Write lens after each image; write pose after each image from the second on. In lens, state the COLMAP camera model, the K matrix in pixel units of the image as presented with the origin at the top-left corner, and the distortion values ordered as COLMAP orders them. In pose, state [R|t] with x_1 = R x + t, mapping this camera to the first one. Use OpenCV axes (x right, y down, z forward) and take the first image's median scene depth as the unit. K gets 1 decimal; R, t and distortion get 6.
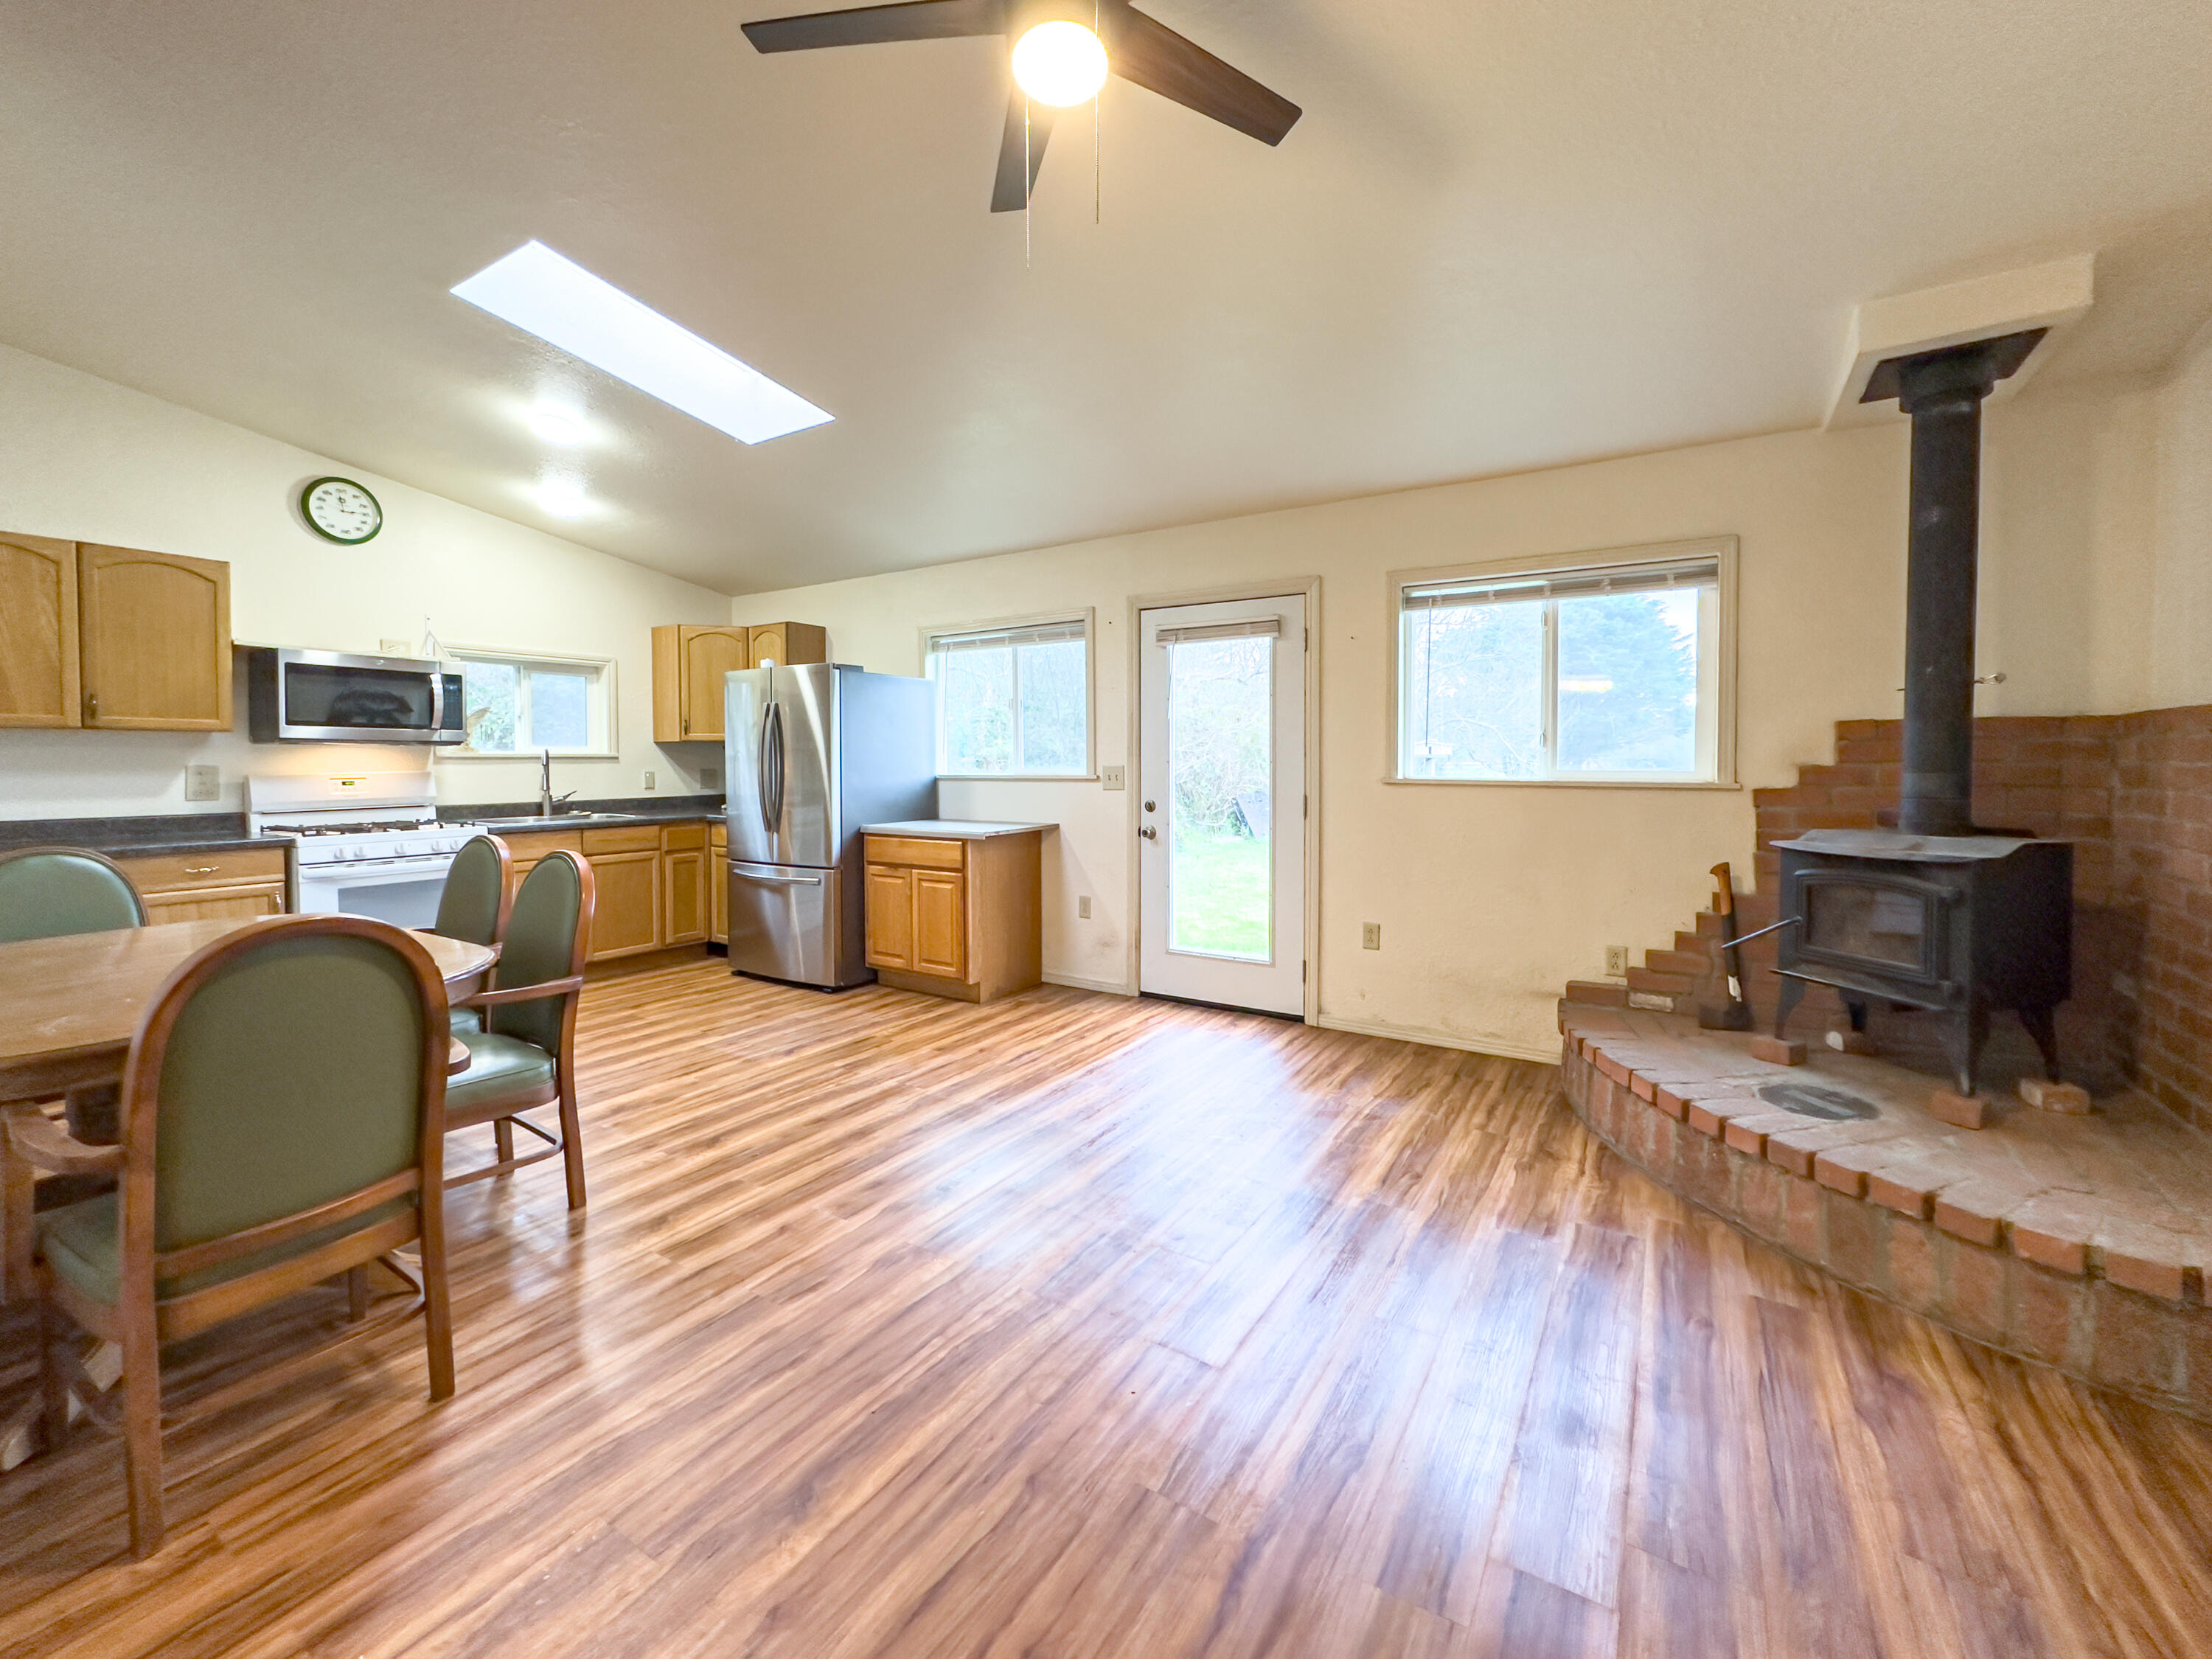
lens RADIAL K [[899.3, 0, 1109.5], [0, 899.3, 756.8], [0, 0, 1]] dist [-0.004765, 0.001311]
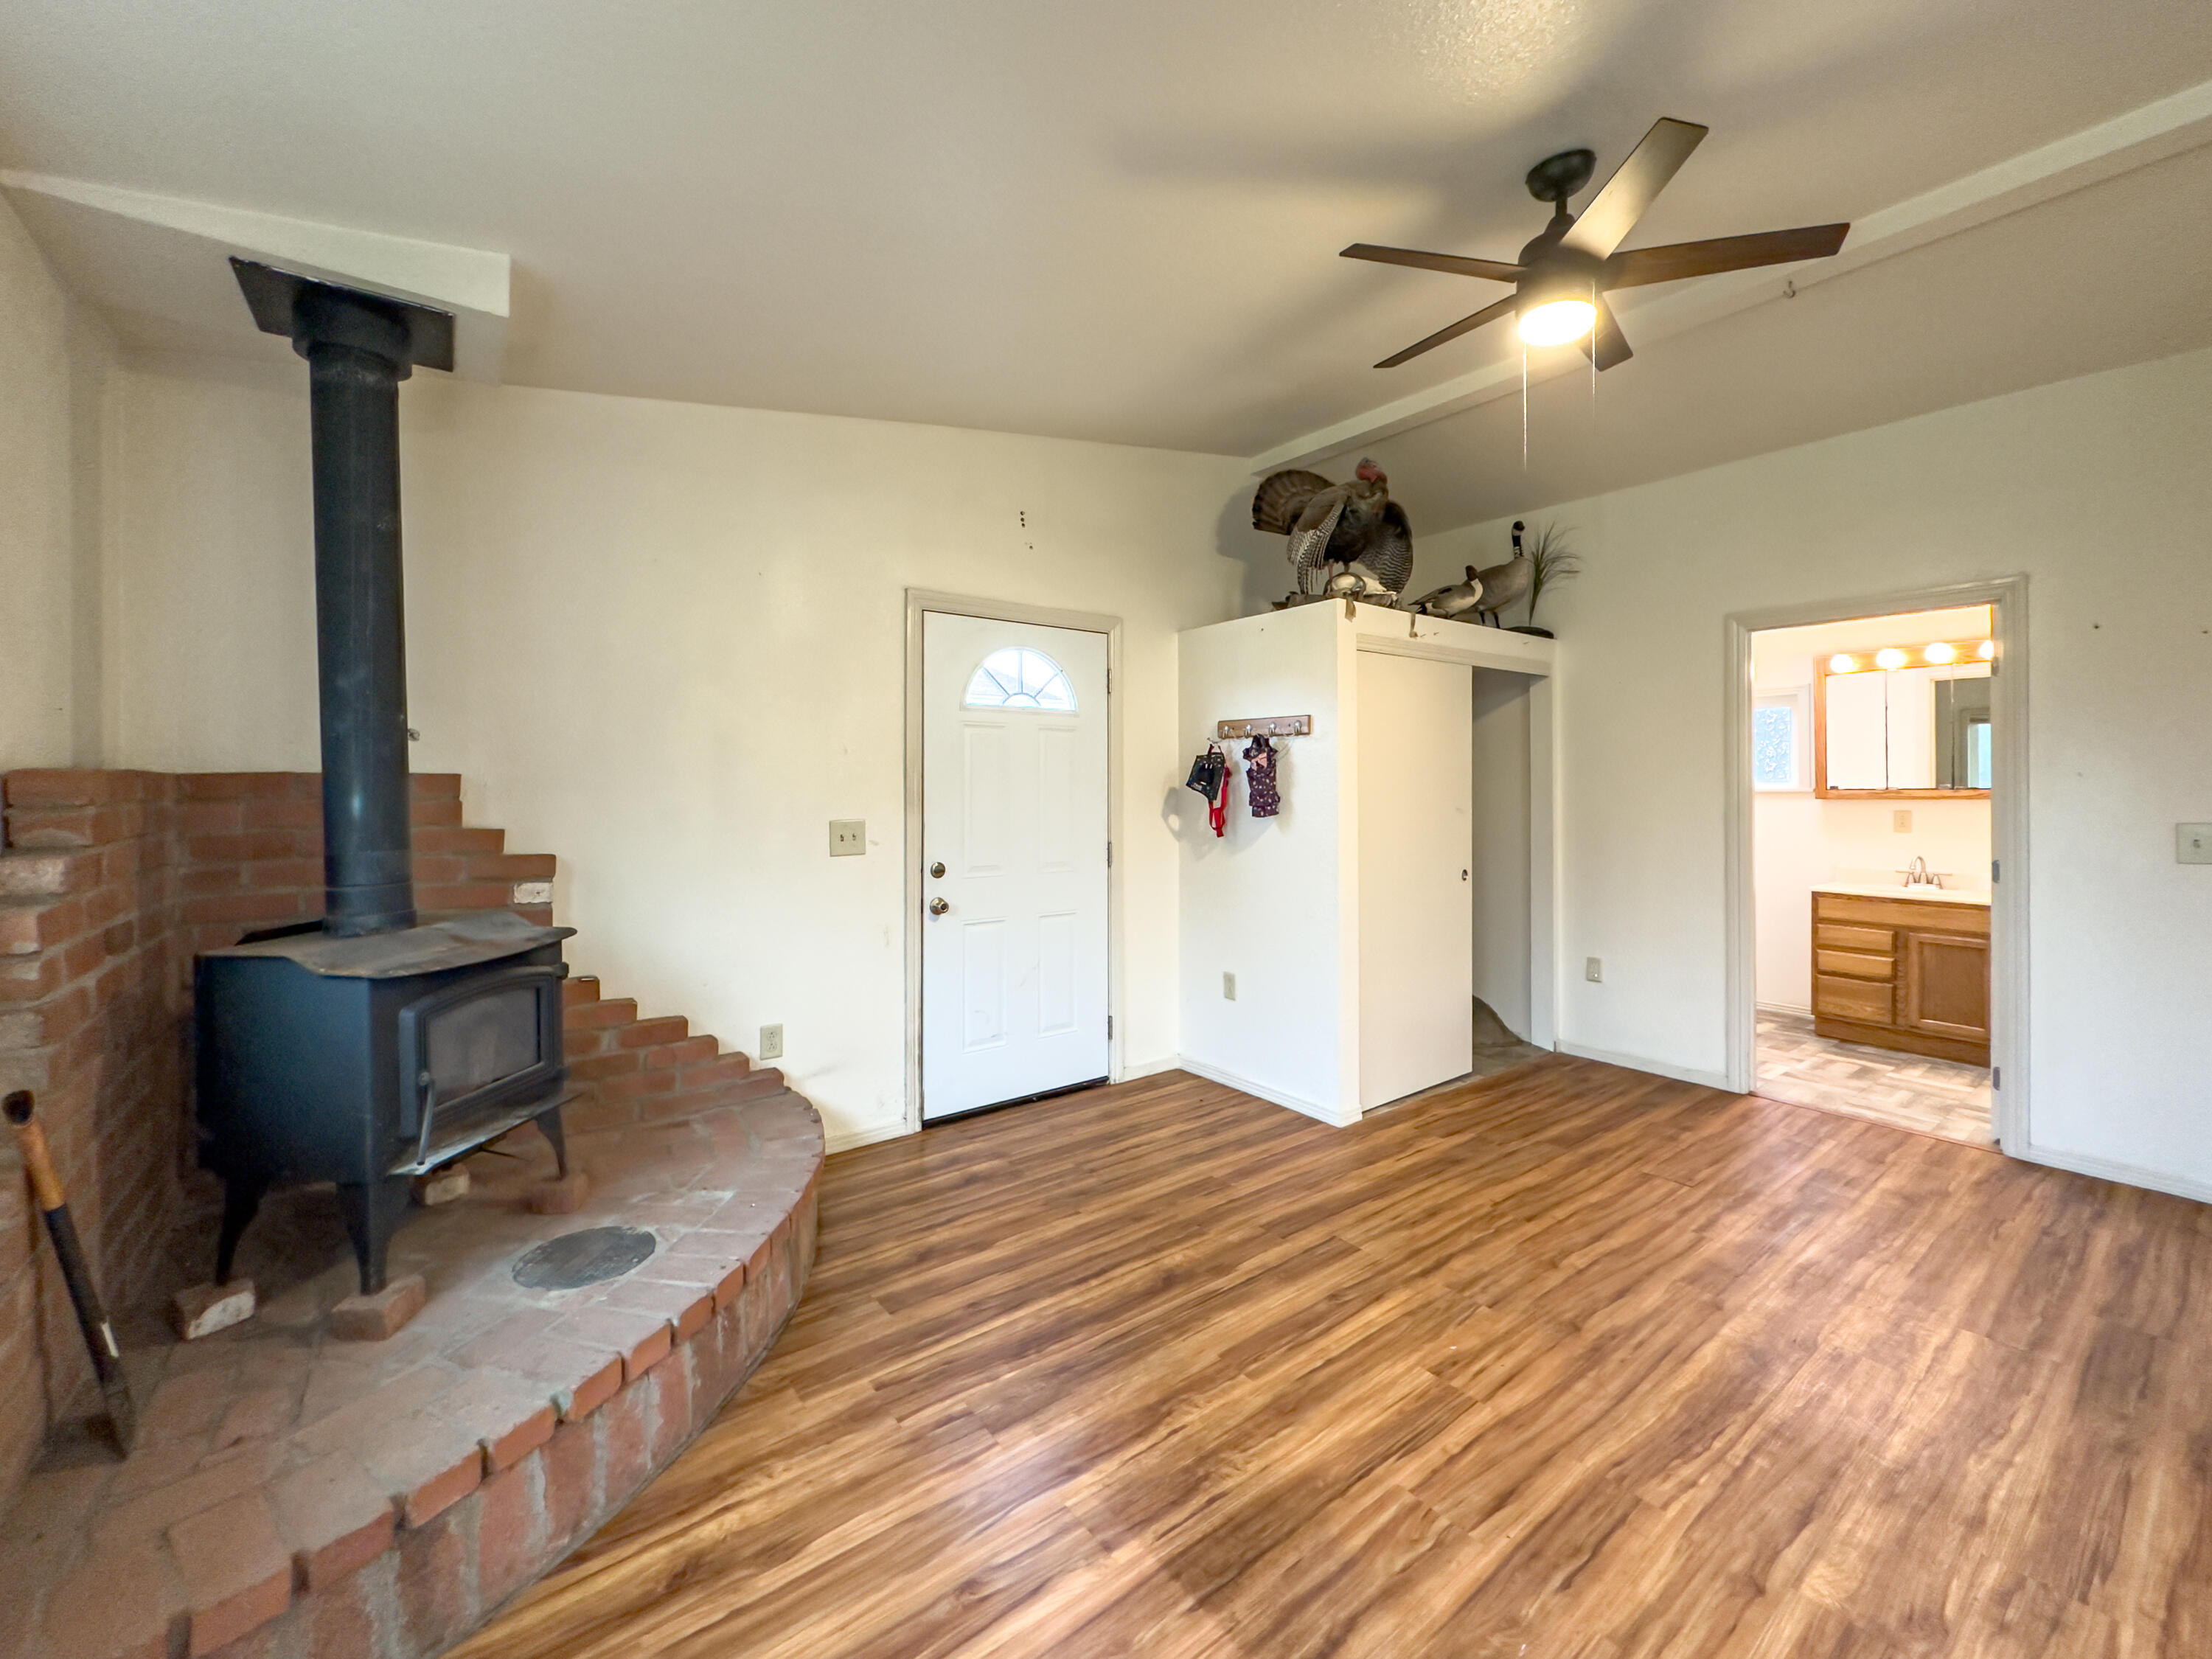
lens RADIAL K [[899.3, 0, 1116.0], [0, 899.3, 782.4], [0, 0, 1]] dist [-0.004765, 0.001311]
pose [[-0.937302, 0.003144, 0.348505, 0.052167], [0.000050, 0.999961, -0.008885, -0.028054], [-0.348519, -0.008310, -0.937265, 1.336654]]
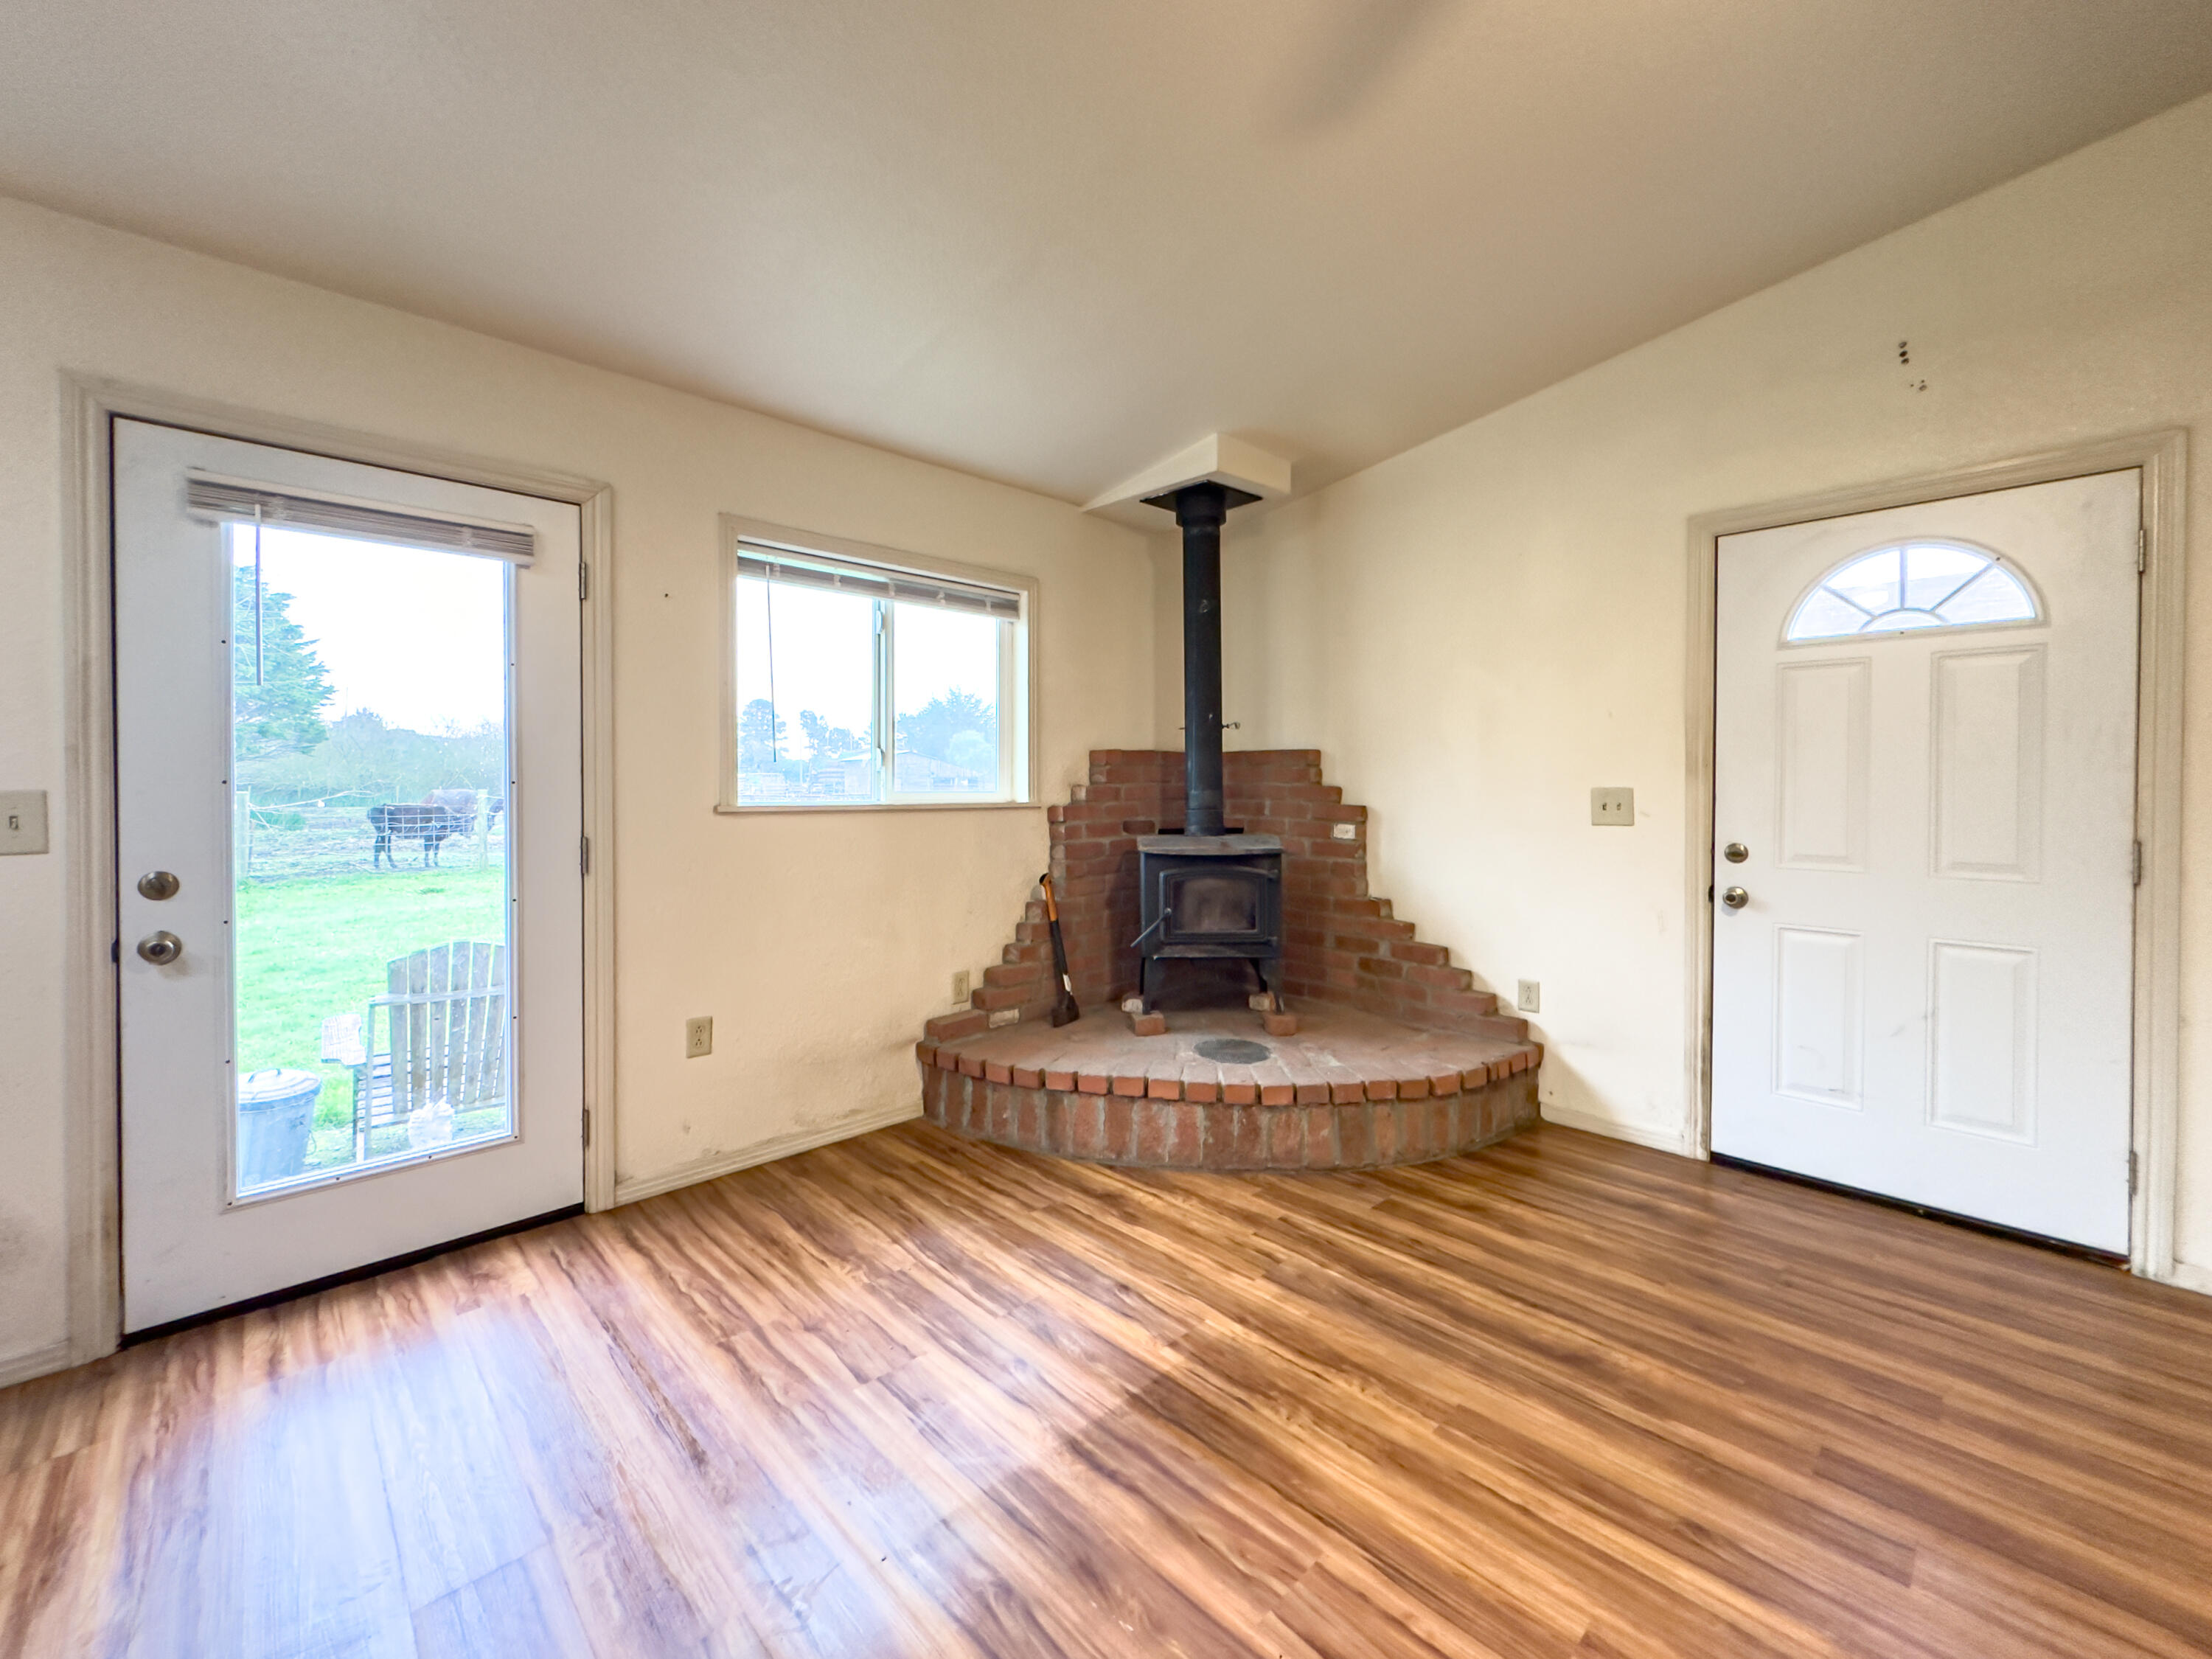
lens RADIAL K [[899.3, 0, 1099.3], [0, 899.3, 785.9], [0, 0, 1]] dist [-0.004765, 0.001311]
pose [[0.242838, -0.004791, 0.970055, -0.407528], [-0.005297, 0.999966, 0.006265, 0.002928], [-0.970052, -0.006660, 0.242804, 0.736257]]
